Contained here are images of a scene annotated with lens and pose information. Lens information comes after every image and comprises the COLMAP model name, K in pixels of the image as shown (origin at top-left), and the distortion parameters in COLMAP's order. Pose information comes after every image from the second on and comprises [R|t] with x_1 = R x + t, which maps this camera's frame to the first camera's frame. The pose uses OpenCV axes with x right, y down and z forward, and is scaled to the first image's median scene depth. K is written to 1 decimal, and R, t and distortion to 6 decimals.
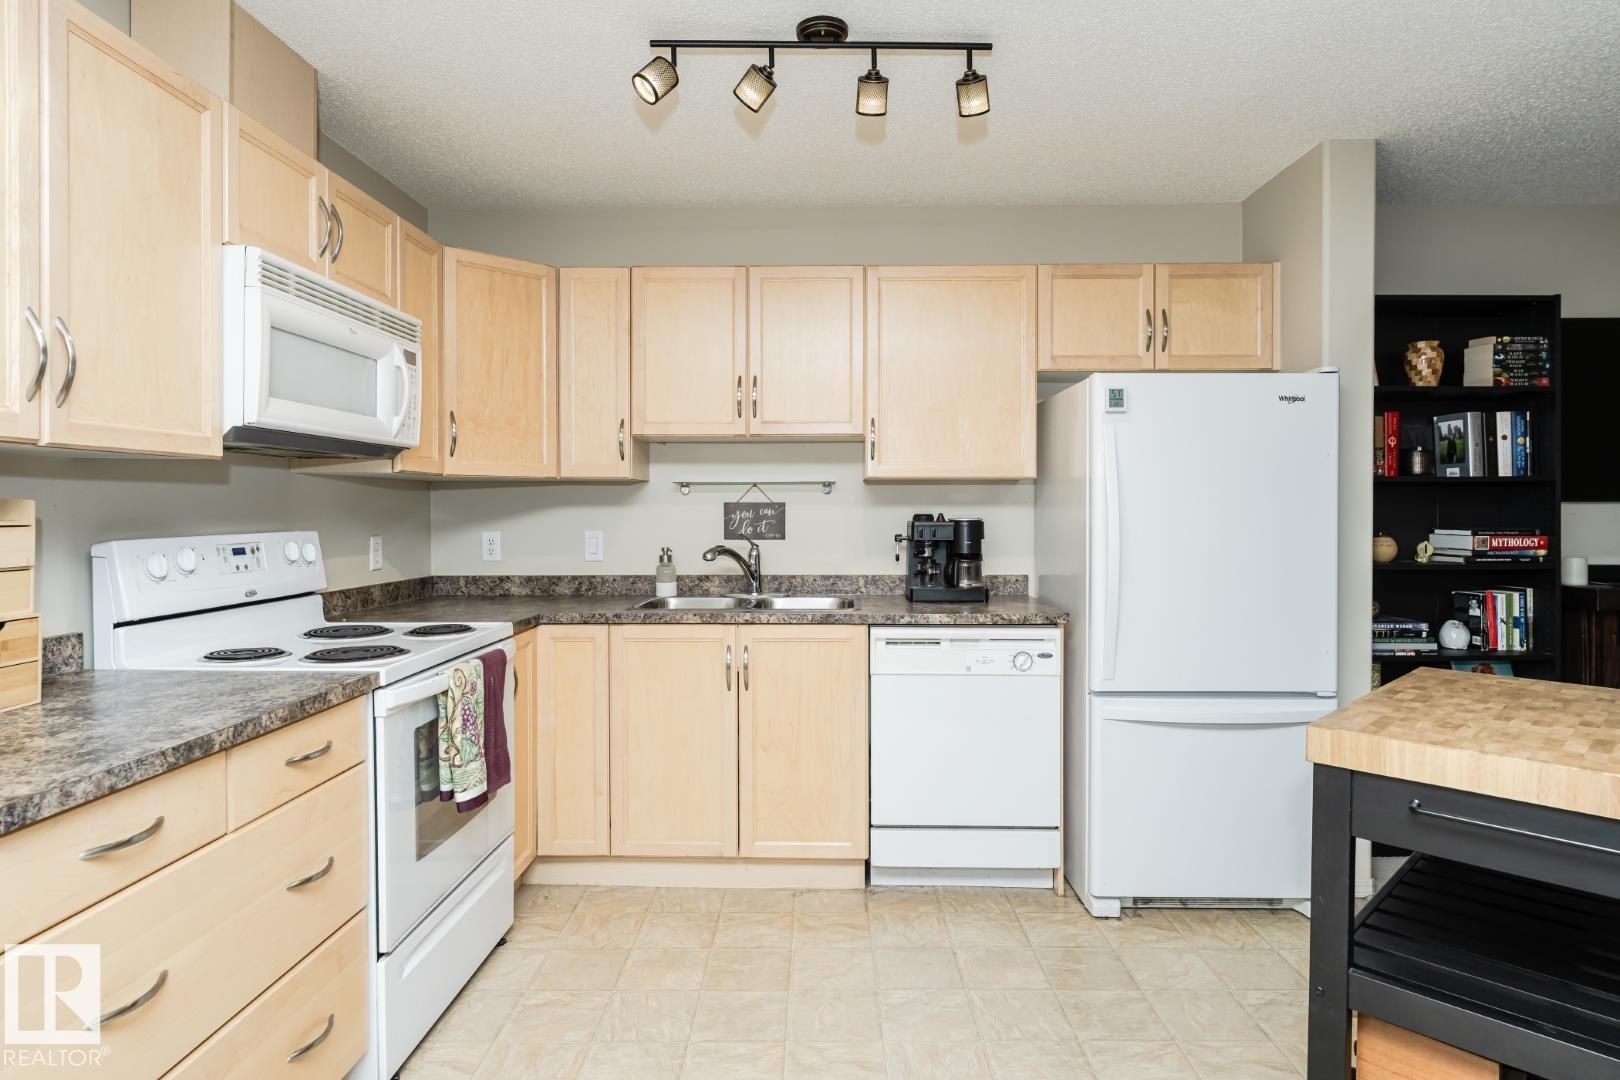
lens RADIAL K [[910.0, 0, 806.9], [0, 910.0, 516.0], [0, 0, 1]] dist [0.002122, 0.000146]
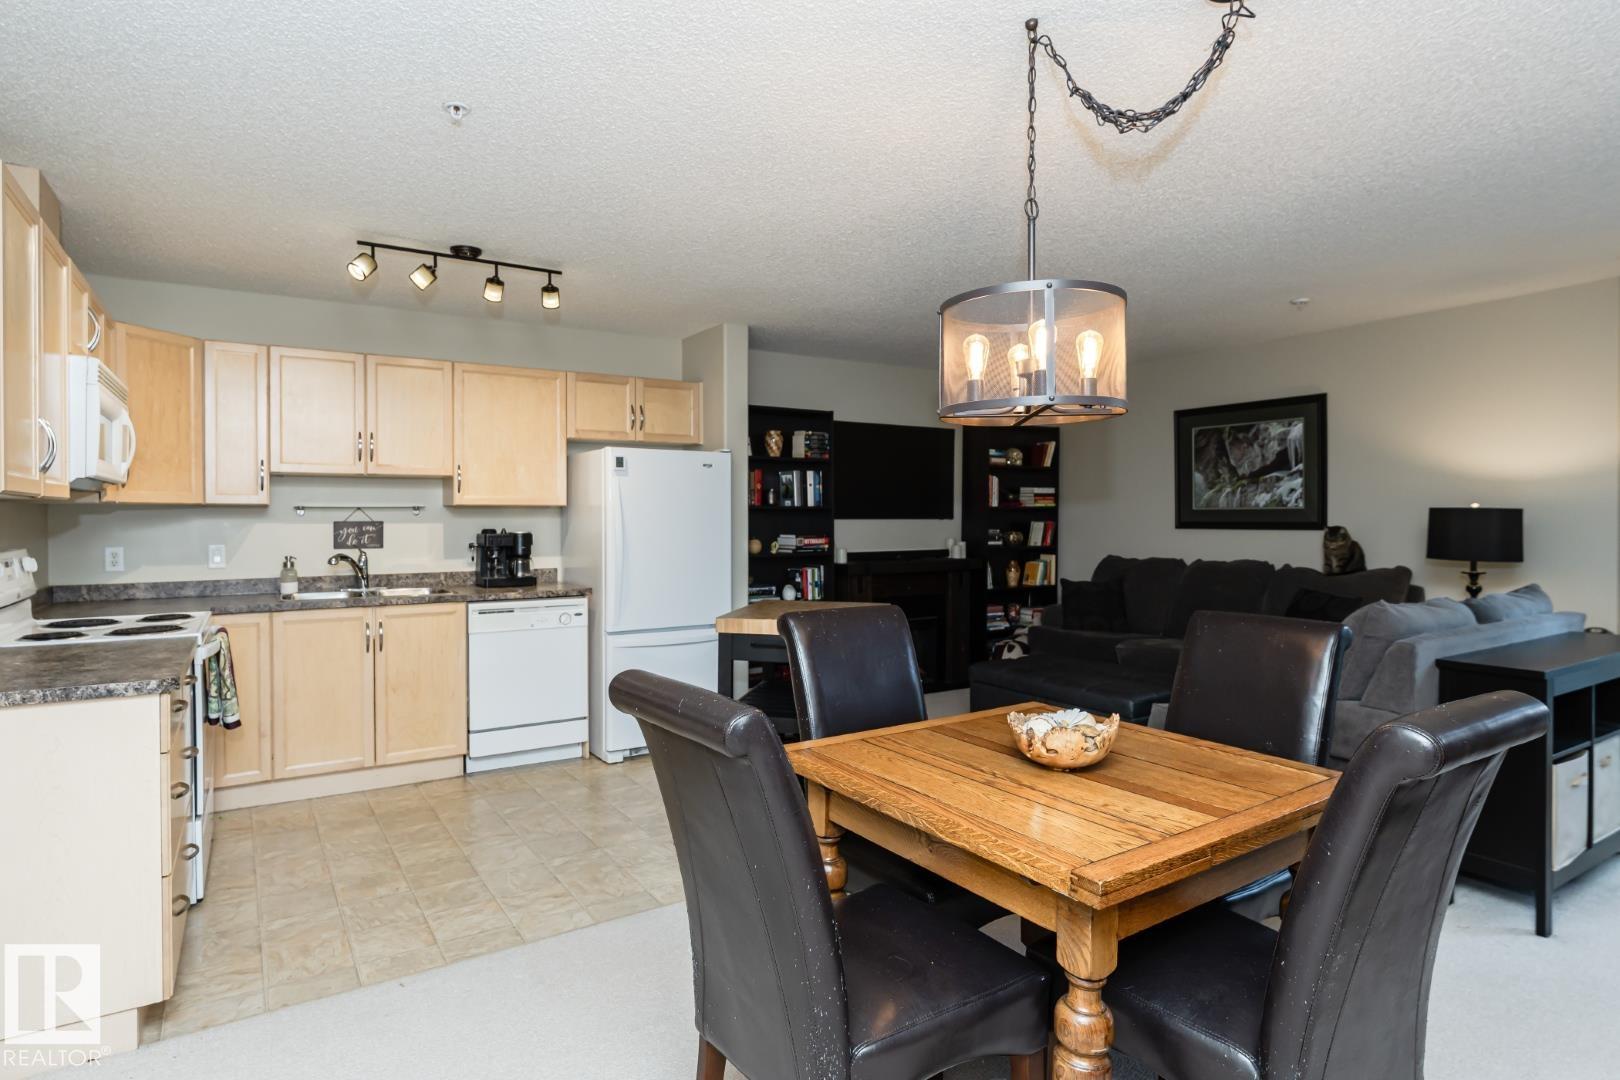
lens RADIAL K [[872.2, 0, 789.5], [0, 872.2, 521.6], [0, 0, 1]] dist [-0.004531, -0.000791]
pose [[0.835155, -0.004573, 0.549995, -0.254760], [0.005538, 0.999985, -0.000095, -0.011809], [-0.549986, 0.003125, 0.835168, -0.473660]]
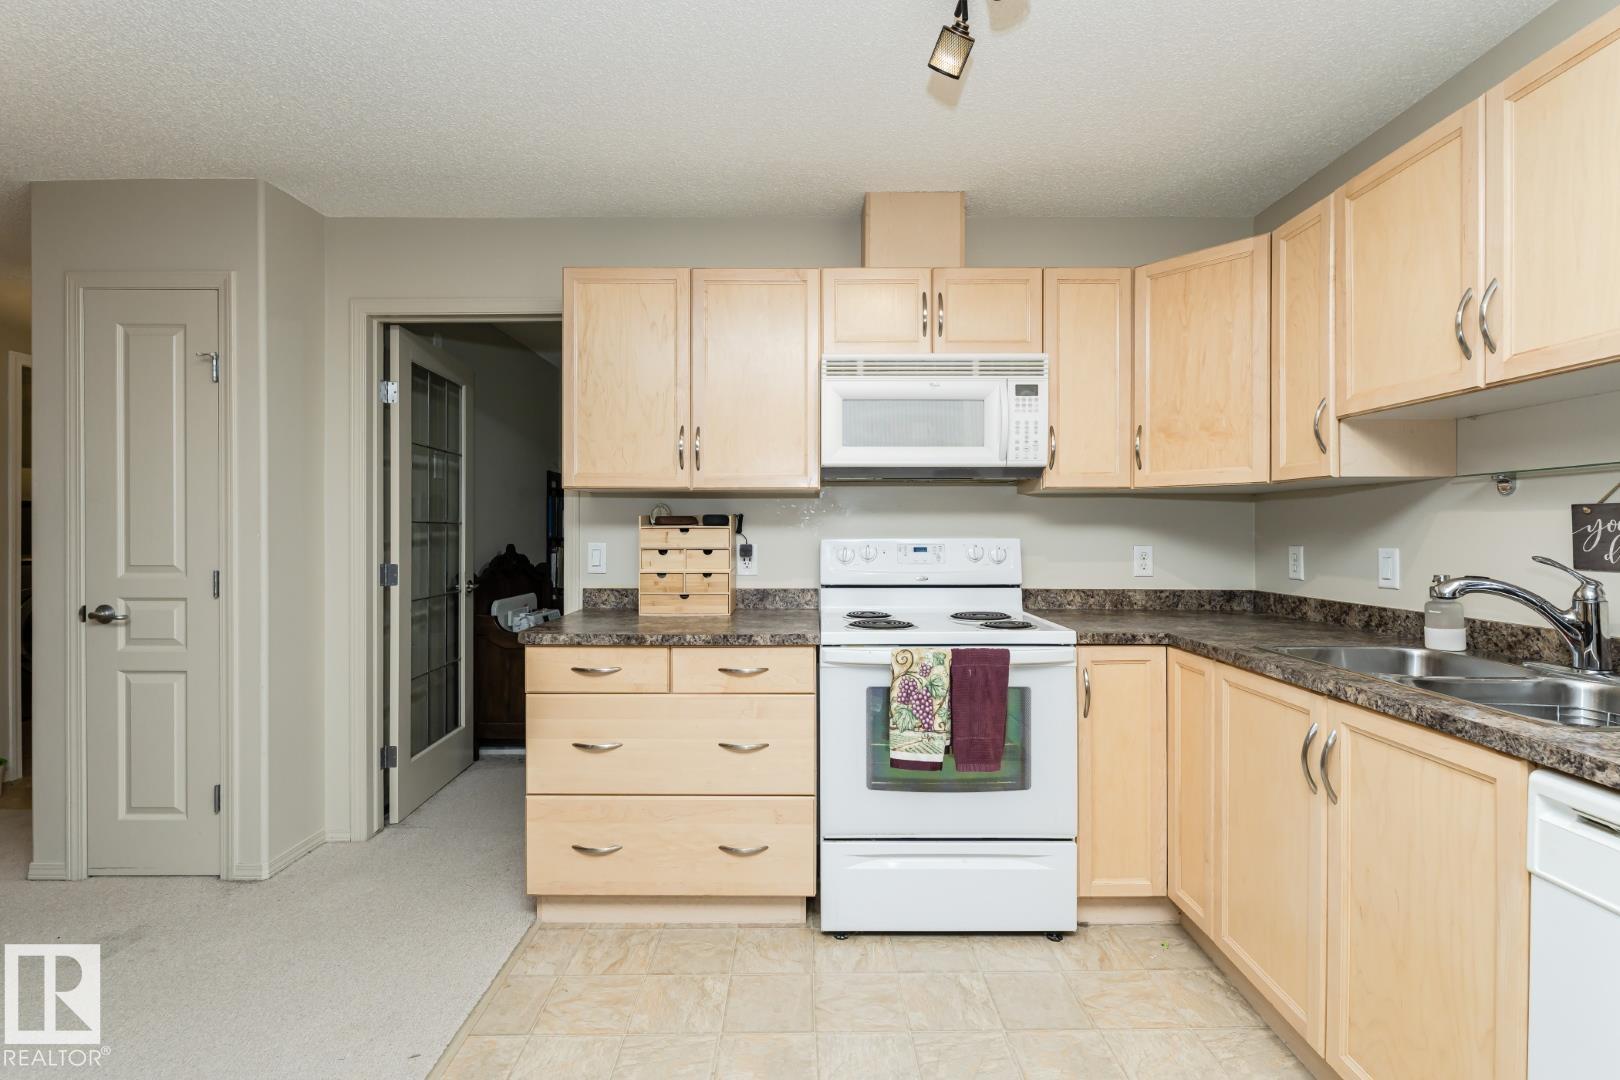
lens RADIAL K [[715.6, 0, 828.9], [0, 715.6, 532.6], [0, 0, 1]] dist [-0.000322, 0.000073]
pose [[0.035707, 0.003693, -0.999355, 0.367282], [-0.009292, 0.999951, 0.003364, 0.006072], [0.999319, 0.009166, 0.035739, 0.562211]]
